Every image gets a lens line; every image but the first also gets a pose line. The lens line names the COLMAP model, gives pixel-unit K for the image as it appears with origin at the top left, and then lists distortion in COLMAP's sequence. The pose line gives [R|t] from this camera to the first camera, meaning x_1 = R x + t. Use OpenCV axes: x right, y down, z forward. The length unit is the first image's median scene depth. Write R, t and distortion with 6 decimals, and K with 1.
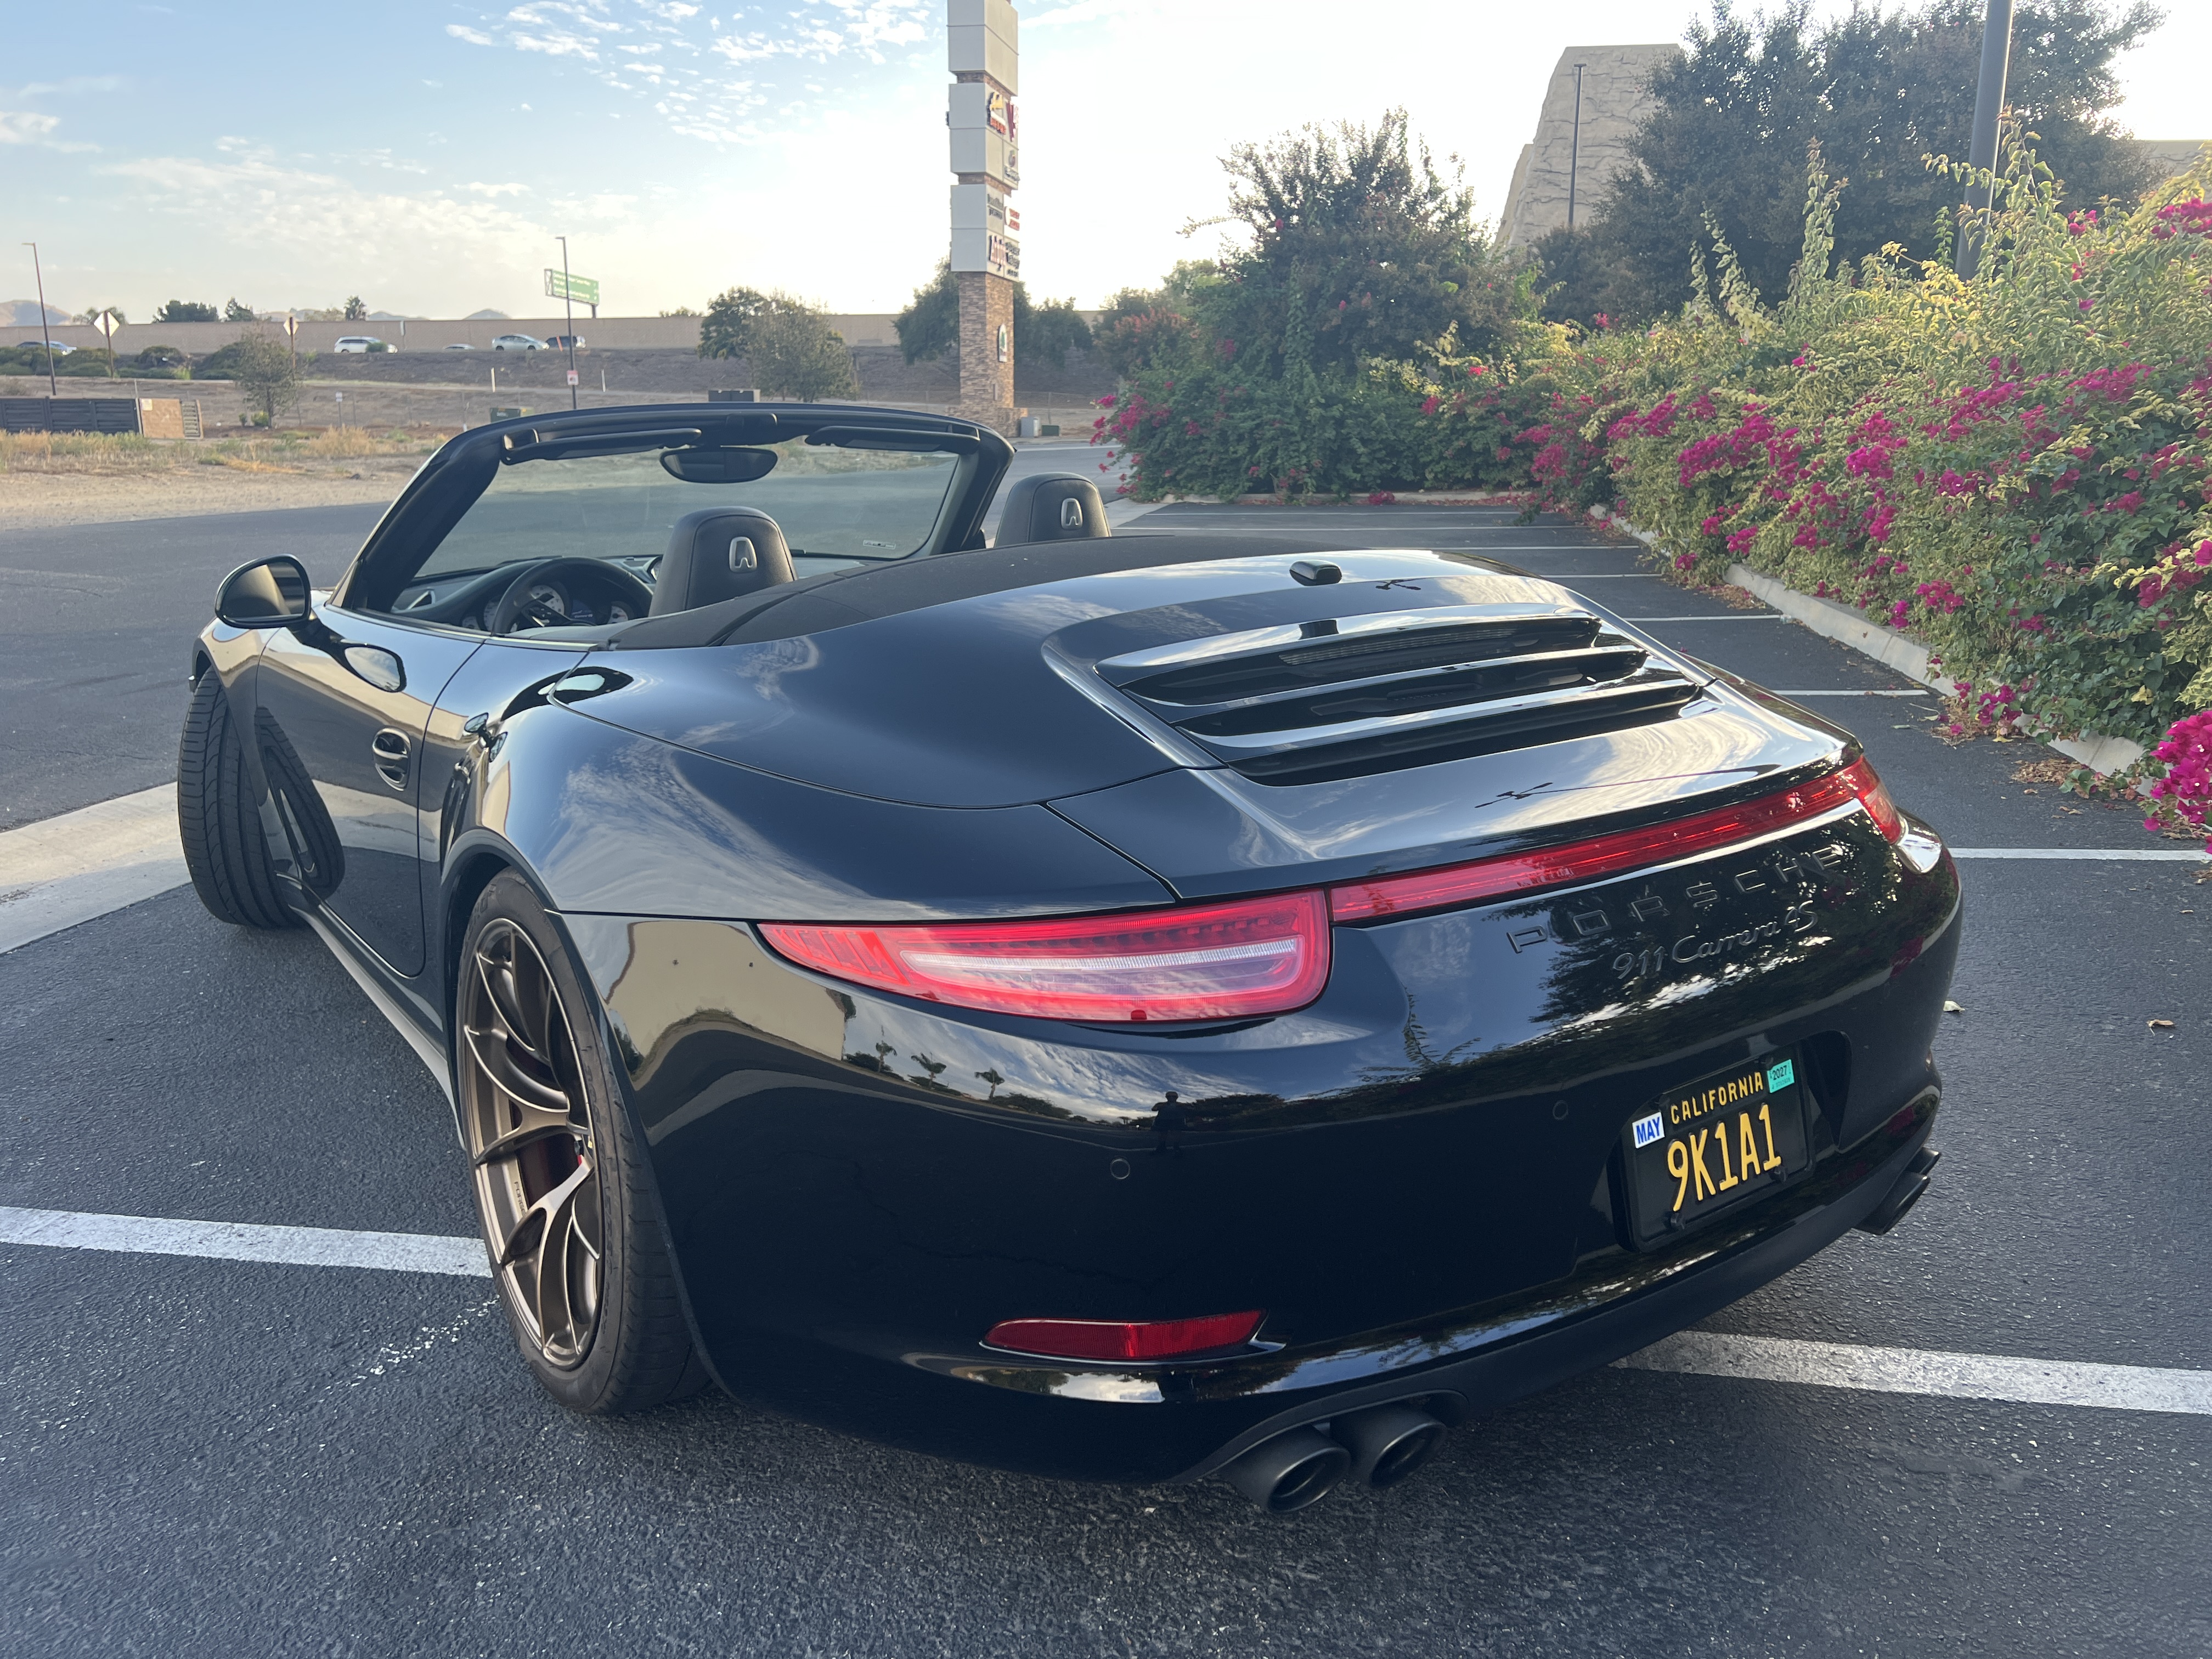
lens RADIAL K [[1696.6, 0, 1107.1], [0, 1696.6, 829.8], [0, 0, 1]] dist [0.047881, -0.057442]
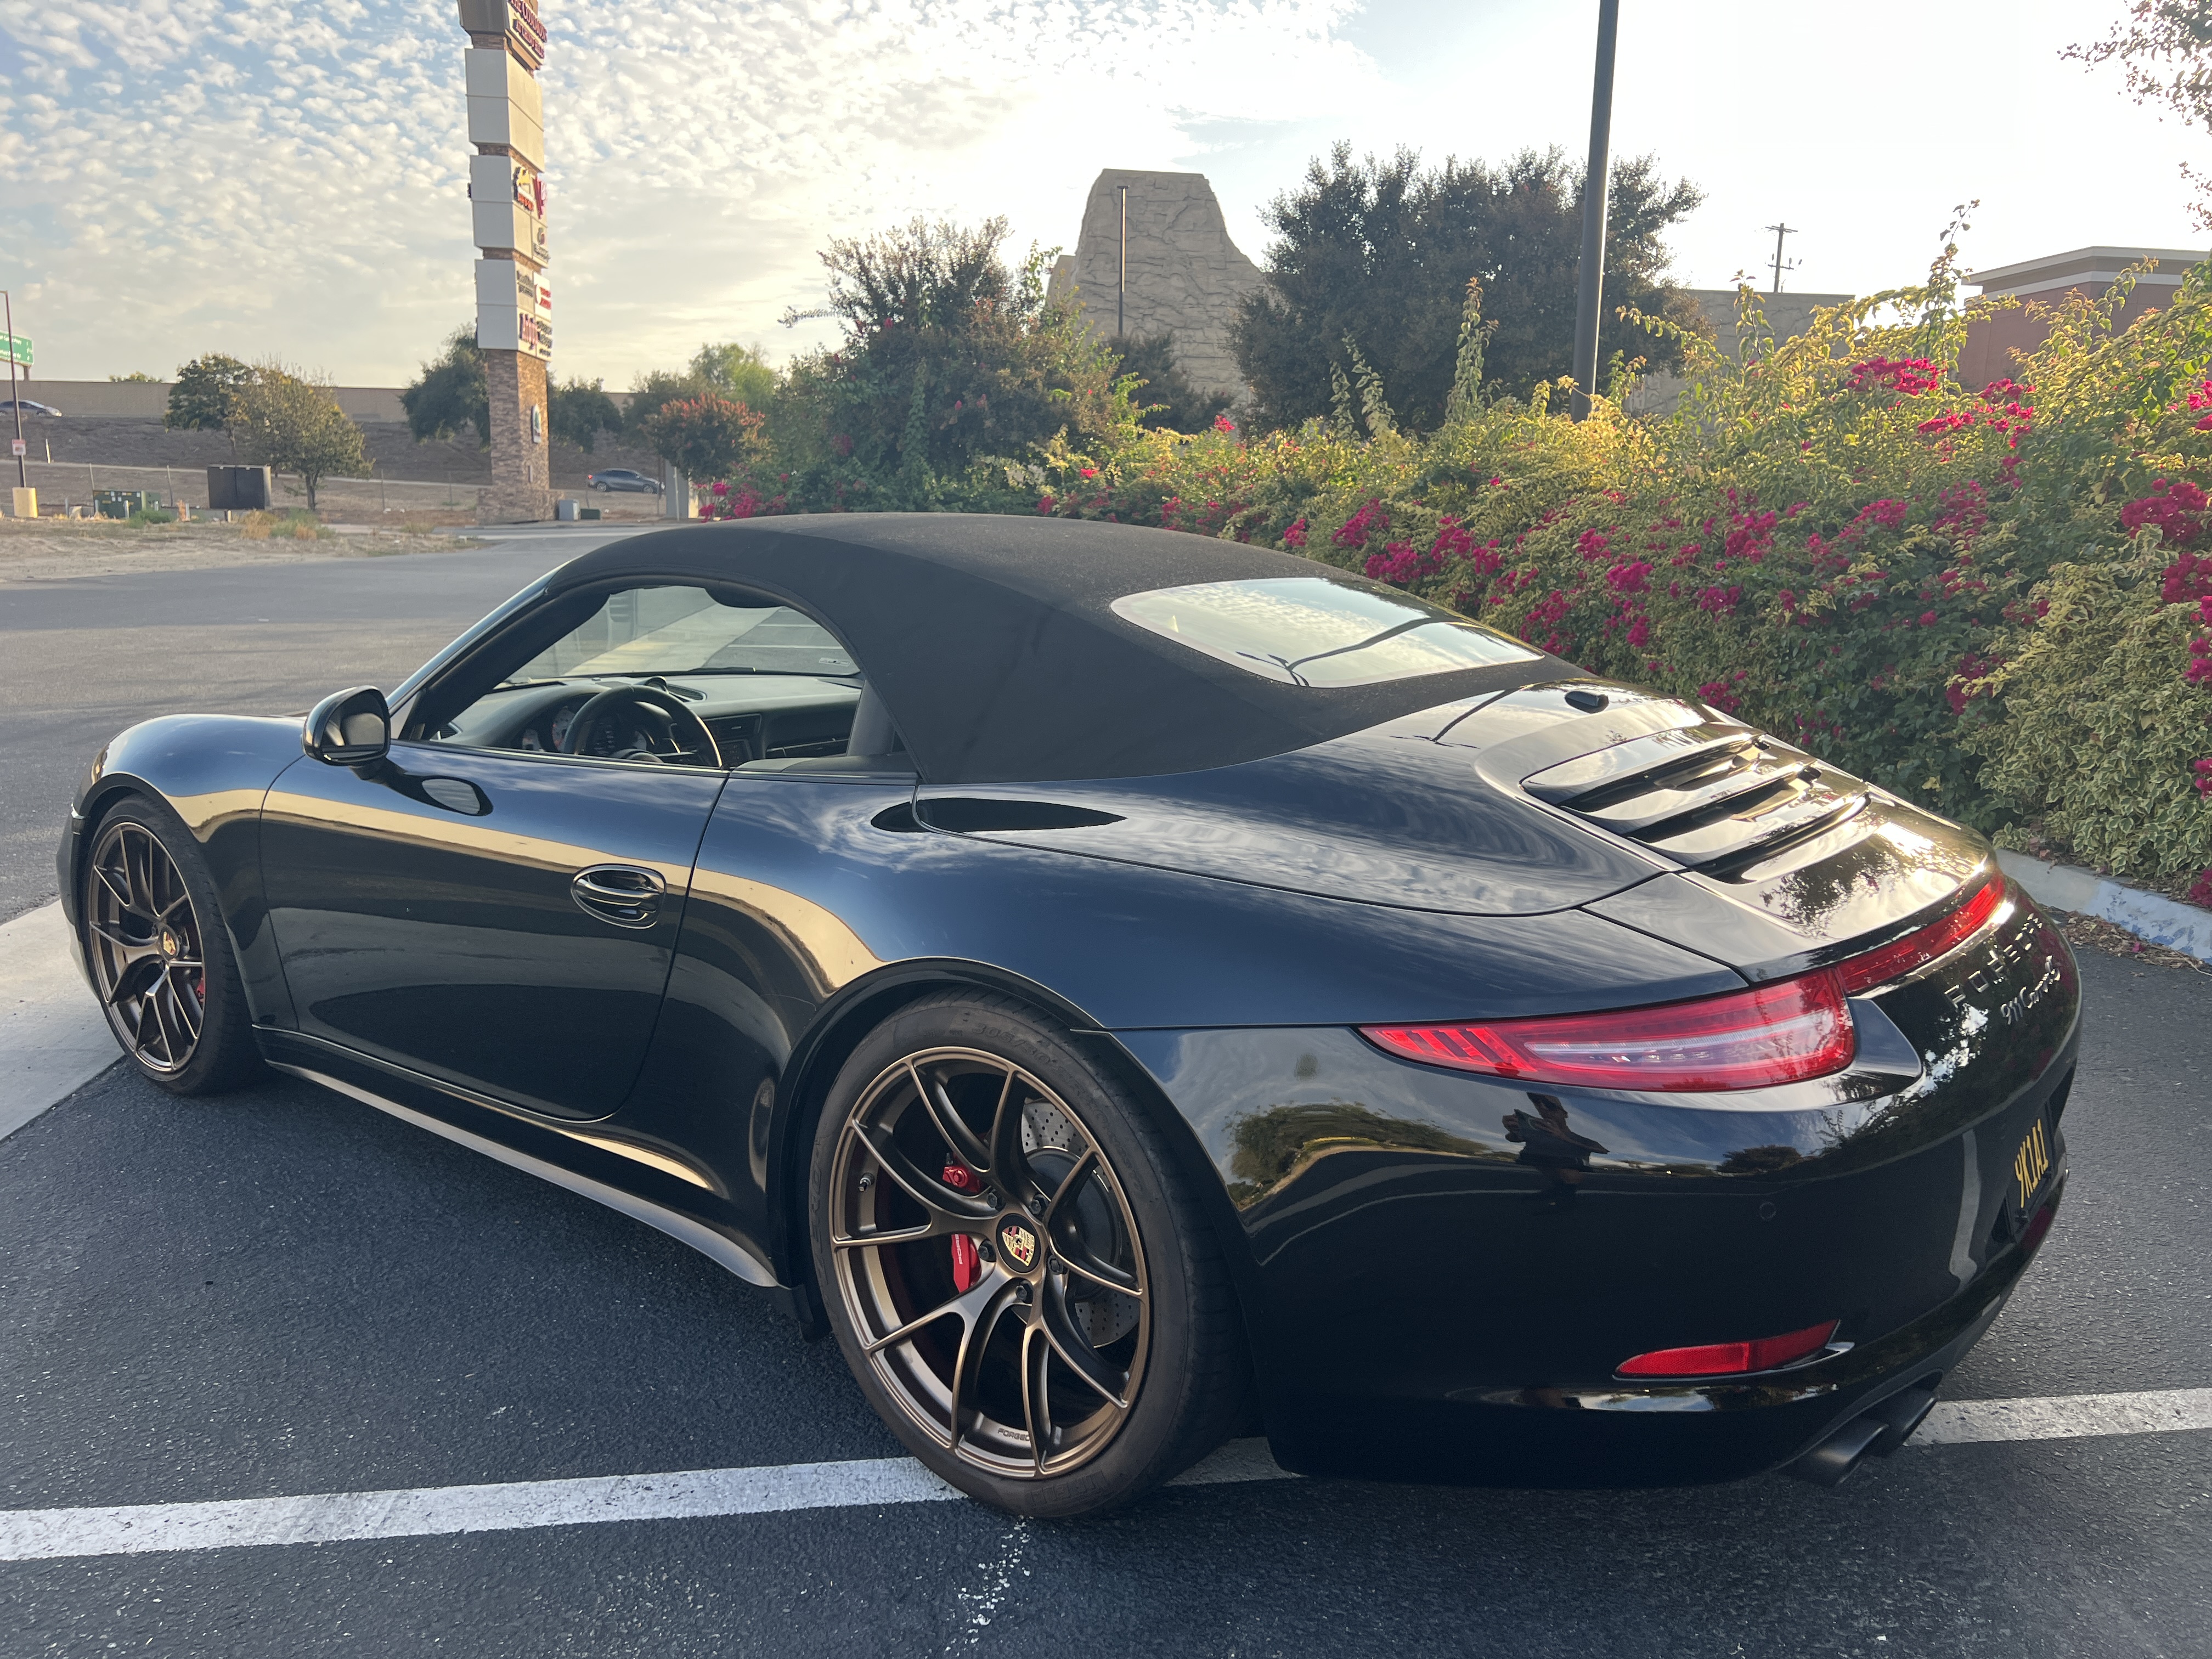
lens RADIAL K [[1696.6, 0, 1126.6], [0, 1696.6, 823.4], [0, 0, 1]] dist [0.047881, -0.057442]
pose [[0.958913, -0.034096, 0.281643, -0.058750], [0.049055, 0.997726, -0.046231, -0.005636], [-0.279426, 0.058147, 0.958405, 0.009223]]
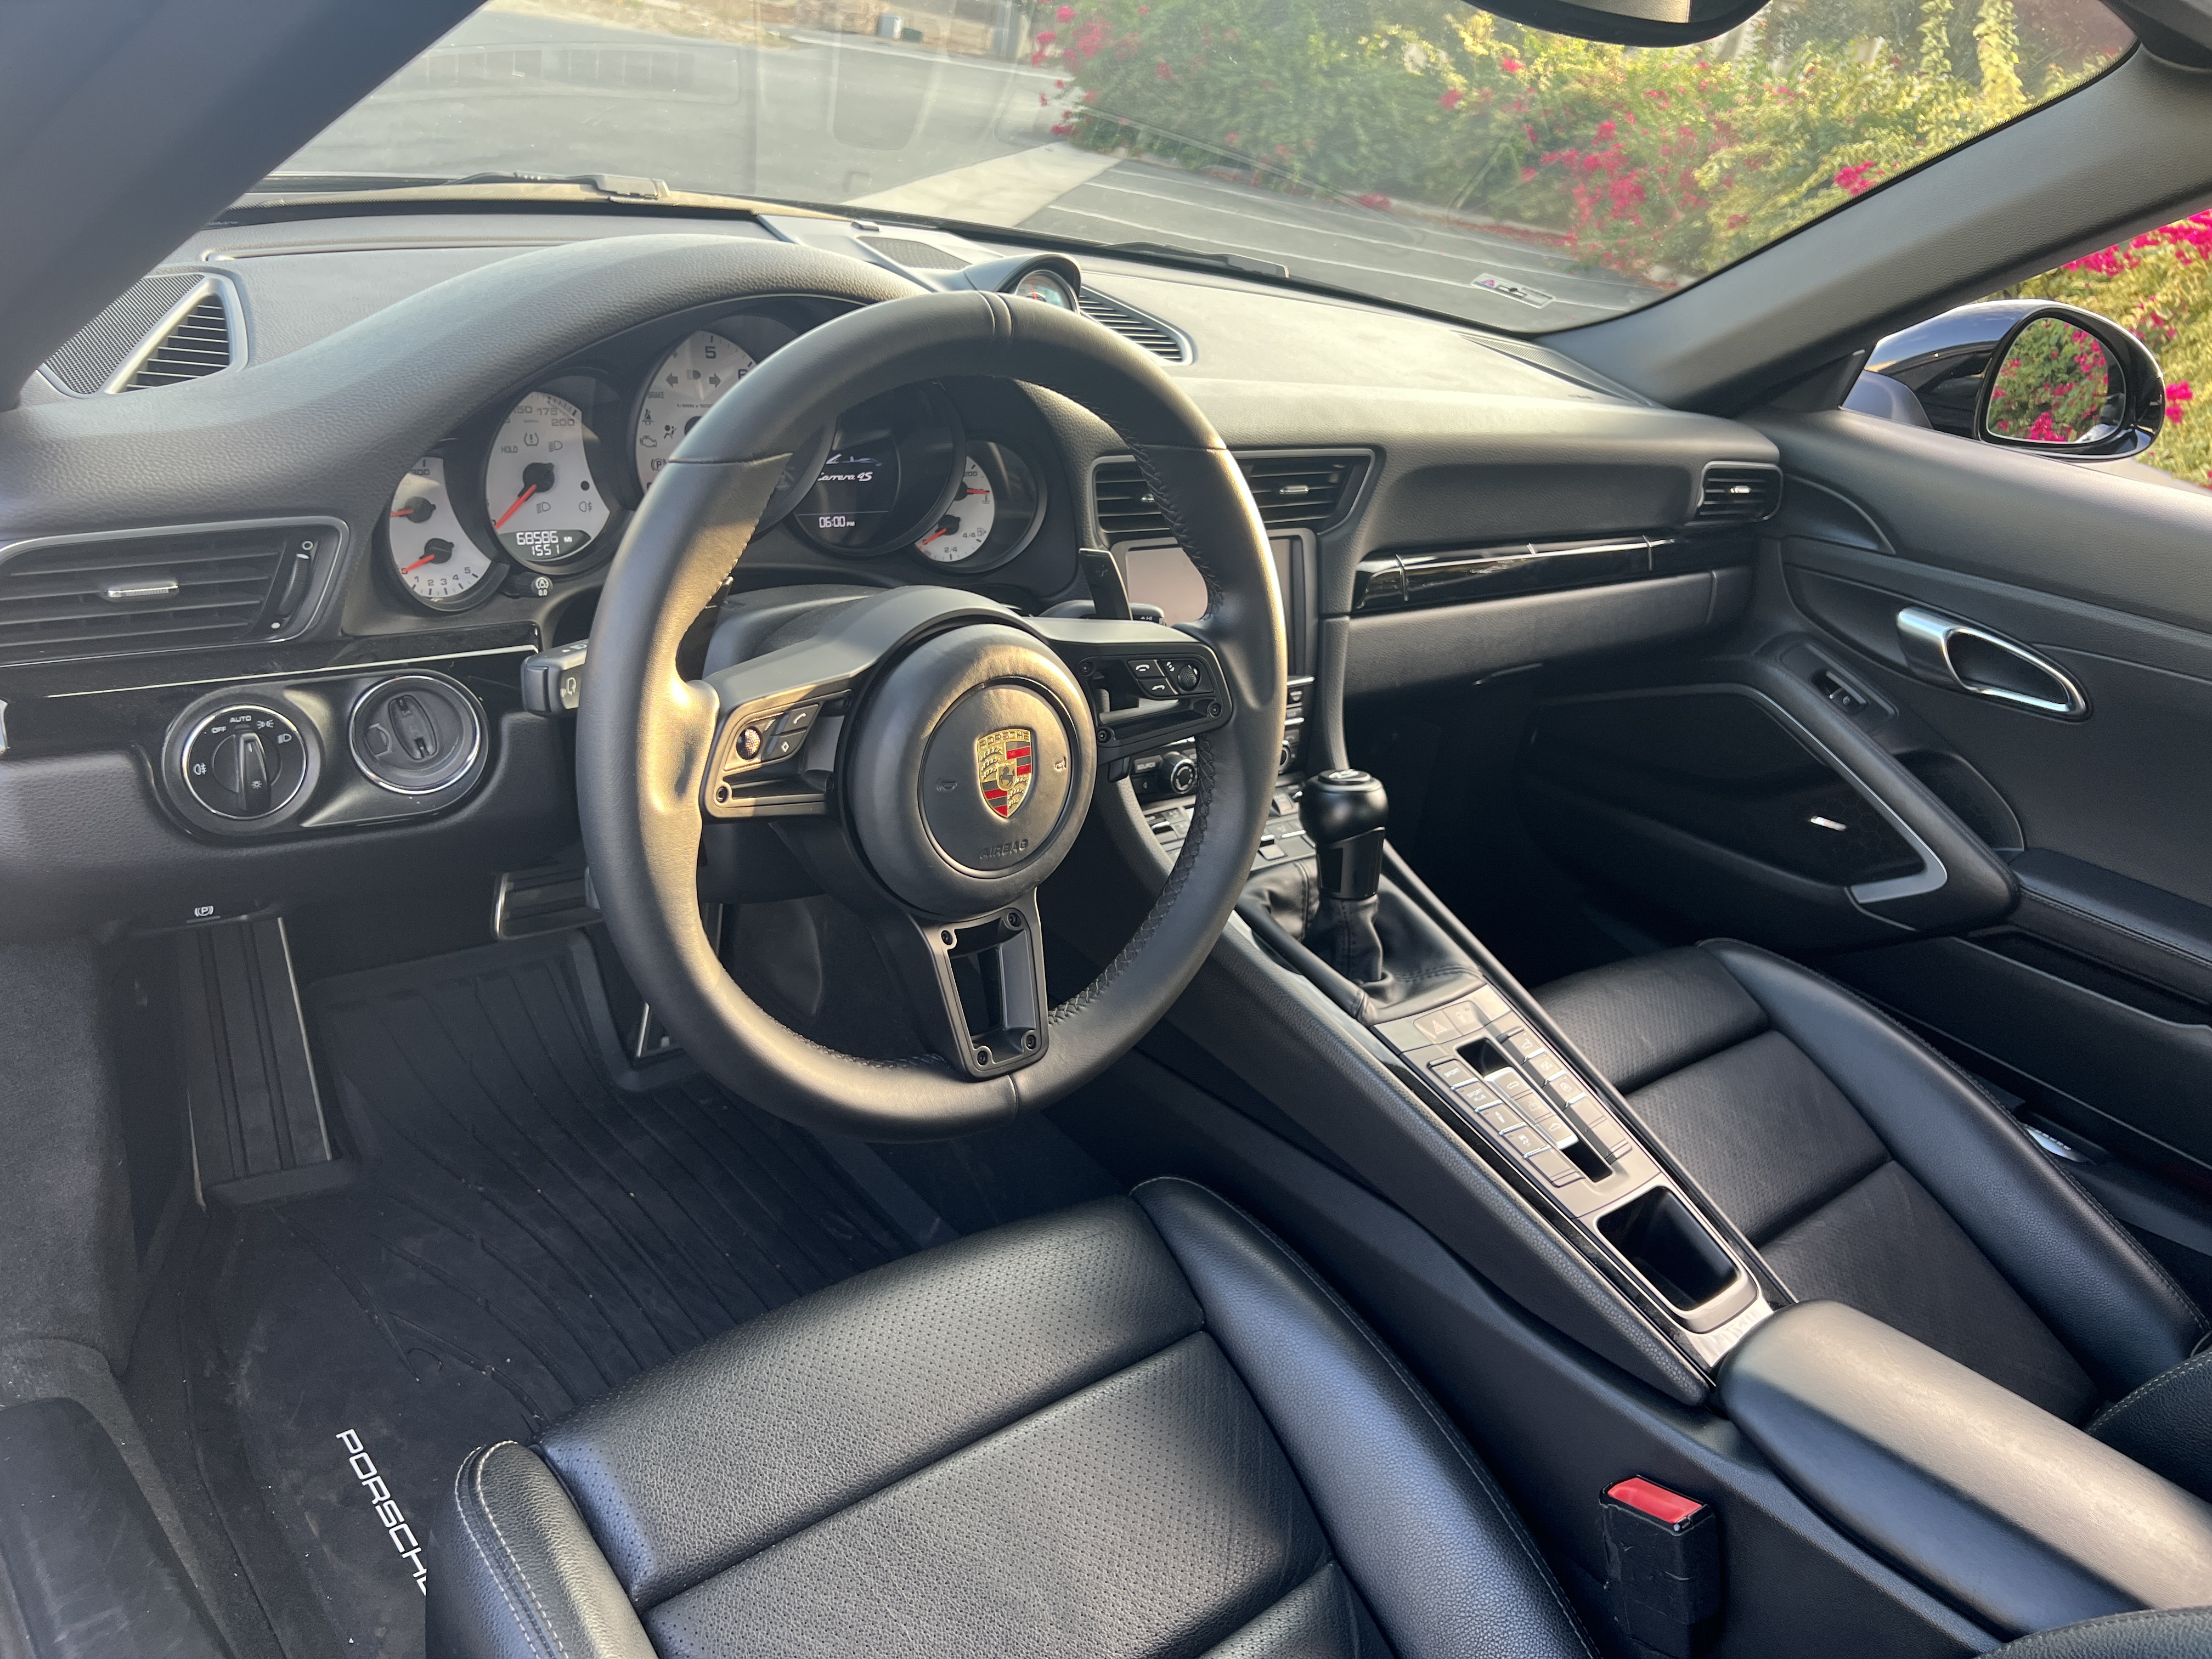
lens RADIAL K [[1696.6, 0, 1107.6], [0, 1696.6, 800.6], [0, 0, 1]] dist [0.047881, -0.057442]
pose [[0.979124, 0.130030, 0.156229, -0.059929], [-0.155461, 0.974224, 0.163460, -0.024032], [-0.130948, -0.184335, 0.974101, 0.138680]]
